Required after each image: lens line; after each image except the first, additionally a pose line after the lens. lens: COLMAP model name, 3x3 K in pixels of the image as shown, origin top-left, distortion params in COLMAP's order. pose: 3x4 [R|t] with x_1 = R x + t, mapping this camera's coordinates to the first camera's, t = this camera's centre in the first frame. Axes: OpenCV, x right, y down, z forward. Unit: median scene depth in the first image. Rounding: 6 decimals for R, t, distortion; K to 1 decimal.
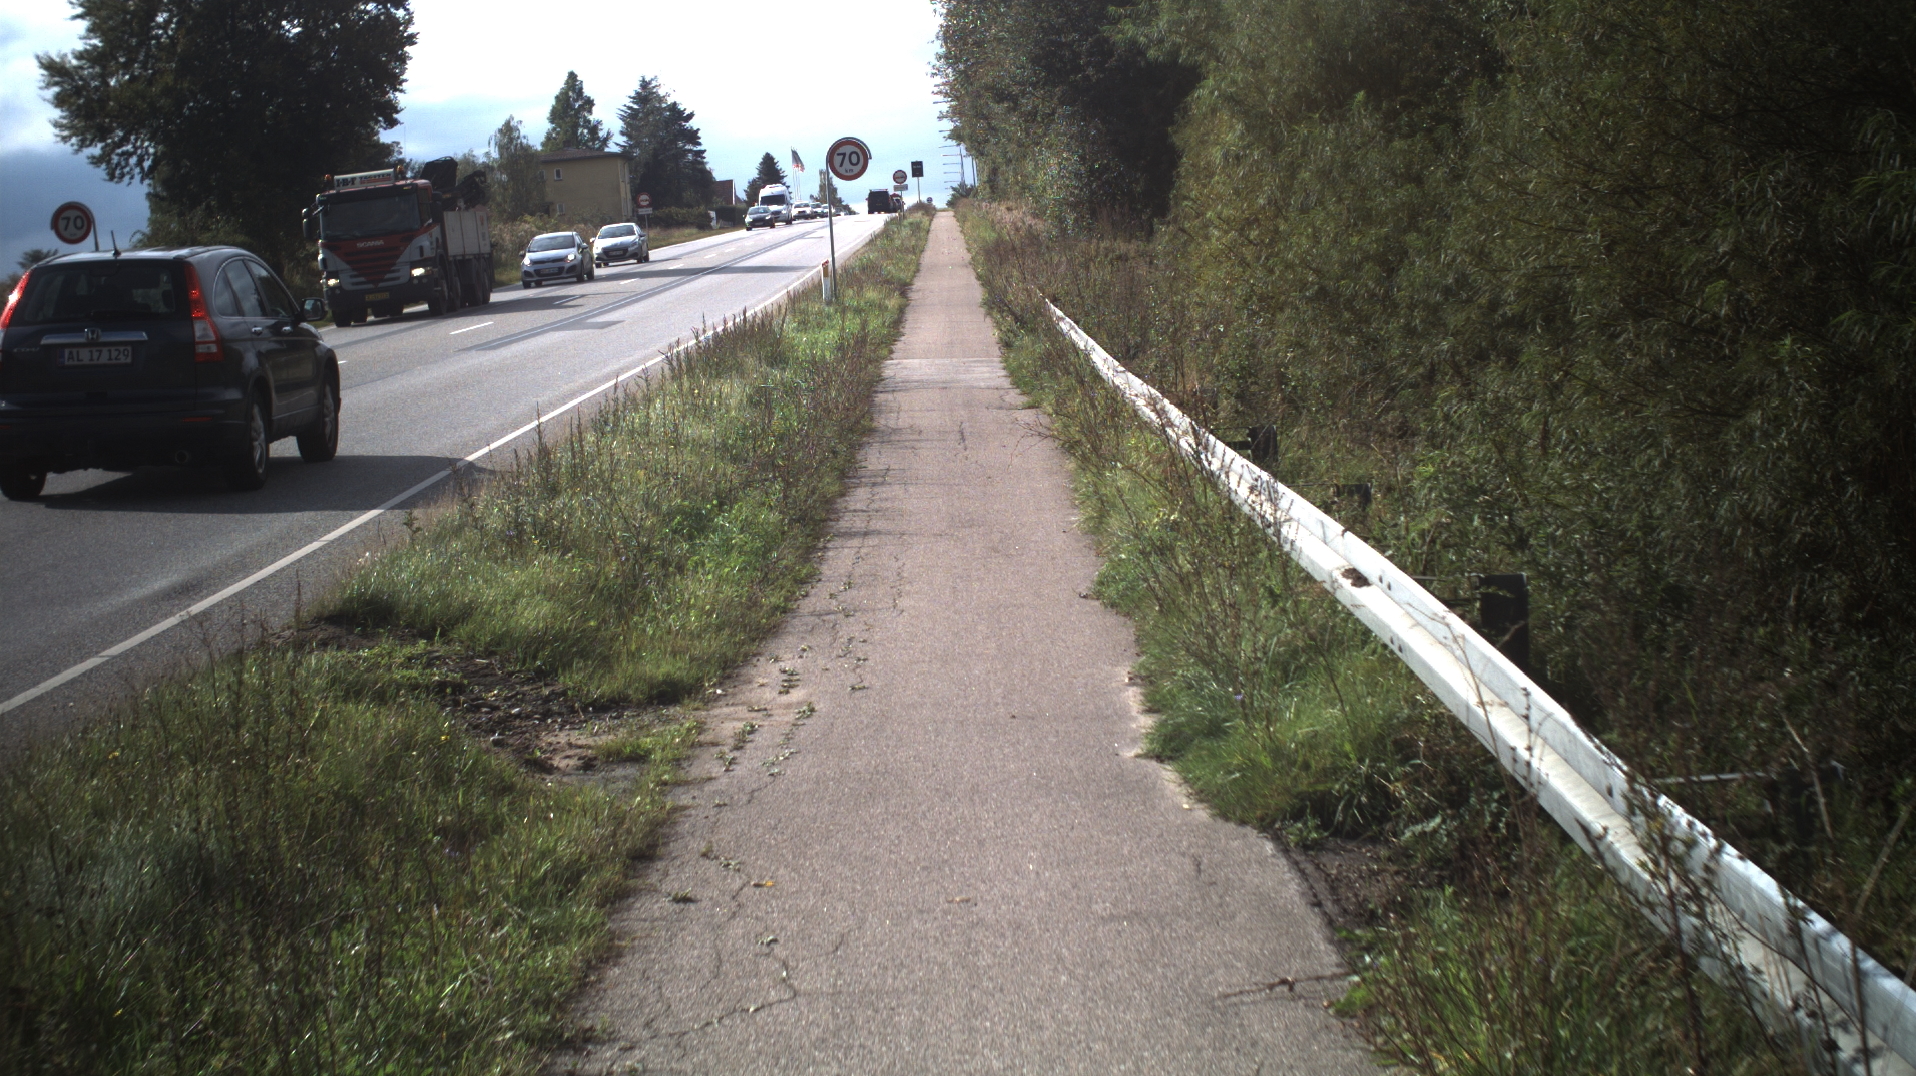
lens RADIAL K [[3282.5, 0, 958.0], [0, 3282.5, 538.0], [0, 0, 1]] dist [-0.232503, 0.161755]
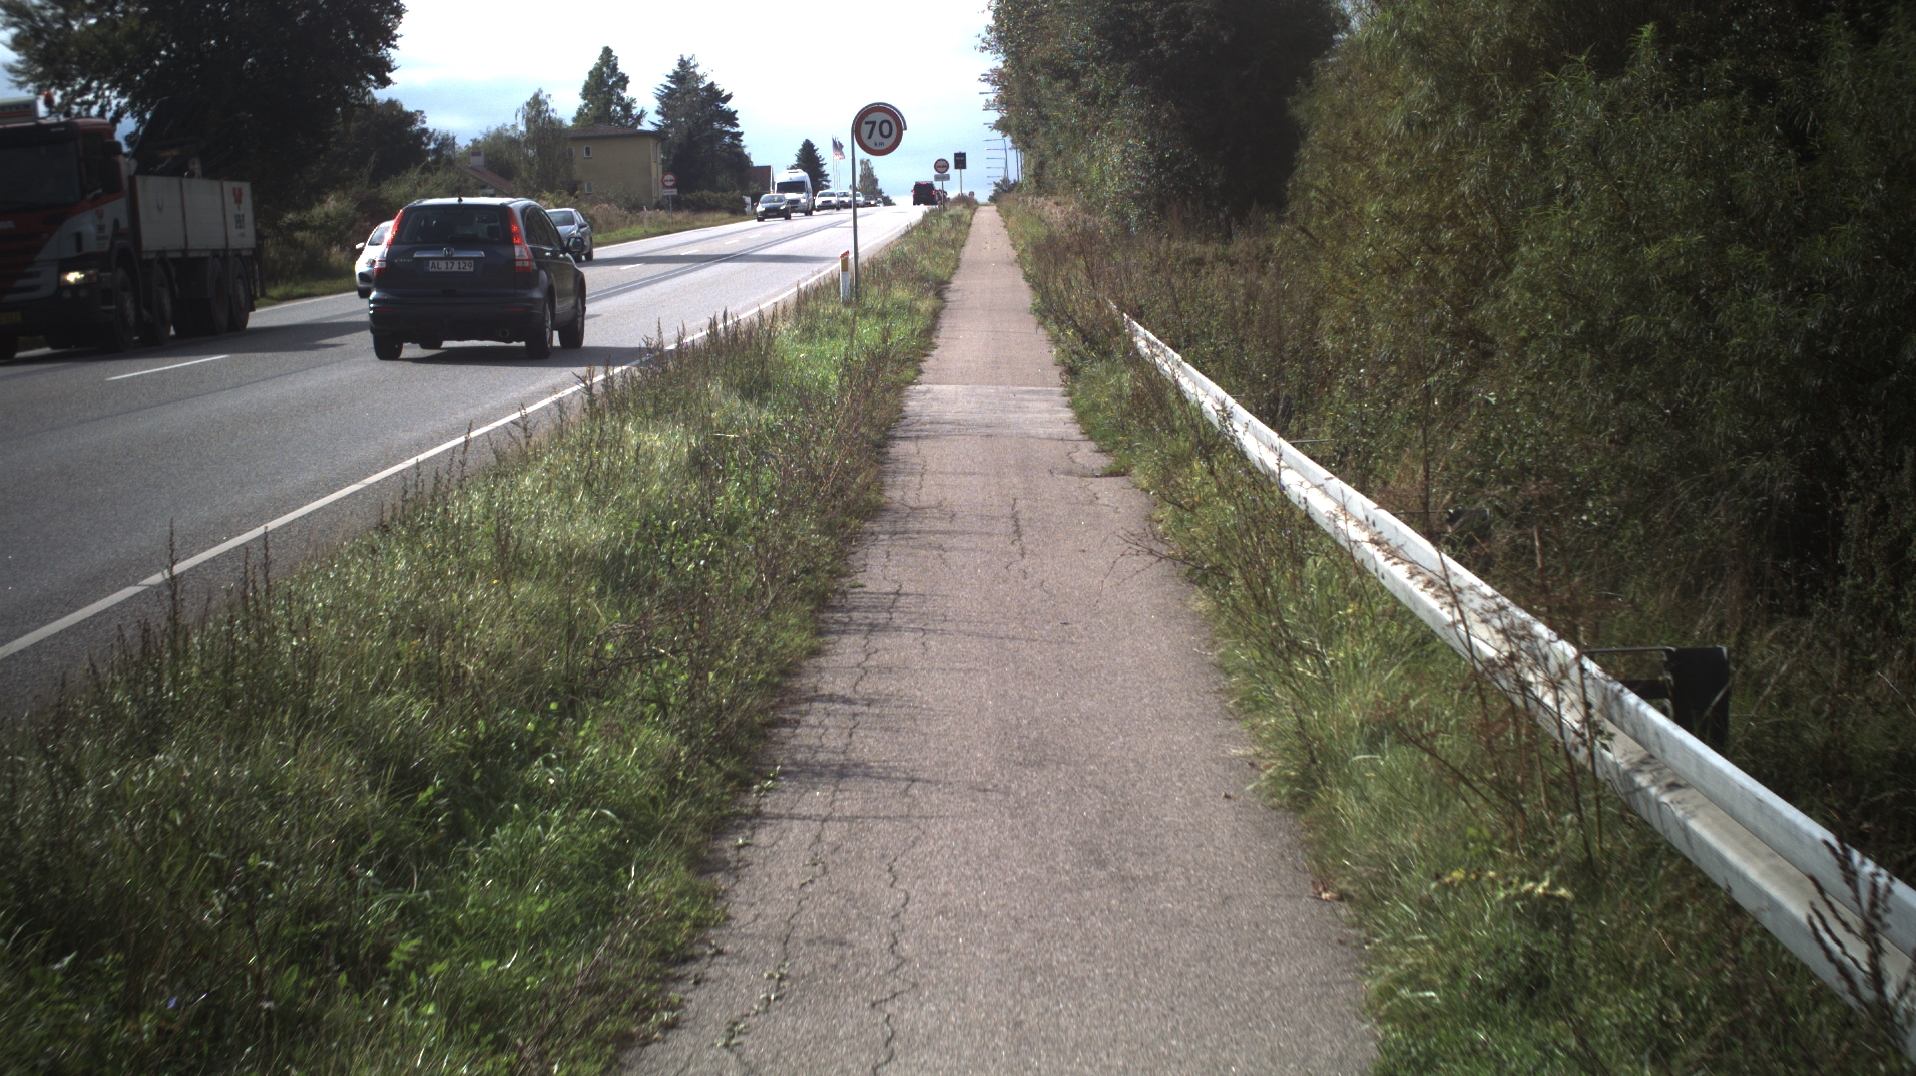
lens RADIAL K [[3282.5, 0, 958.0], [0, 3282.5, 538.0], [0, 0, 1]] dist [-0.232503, 0.161755]
pose [[0.999200, 0.039065, -0.008556, -0.001772], [-0.039054, 0.999236, 0.001379, -0.011031], [0.008603, -0.001044, 0.999962, 0.130642]]
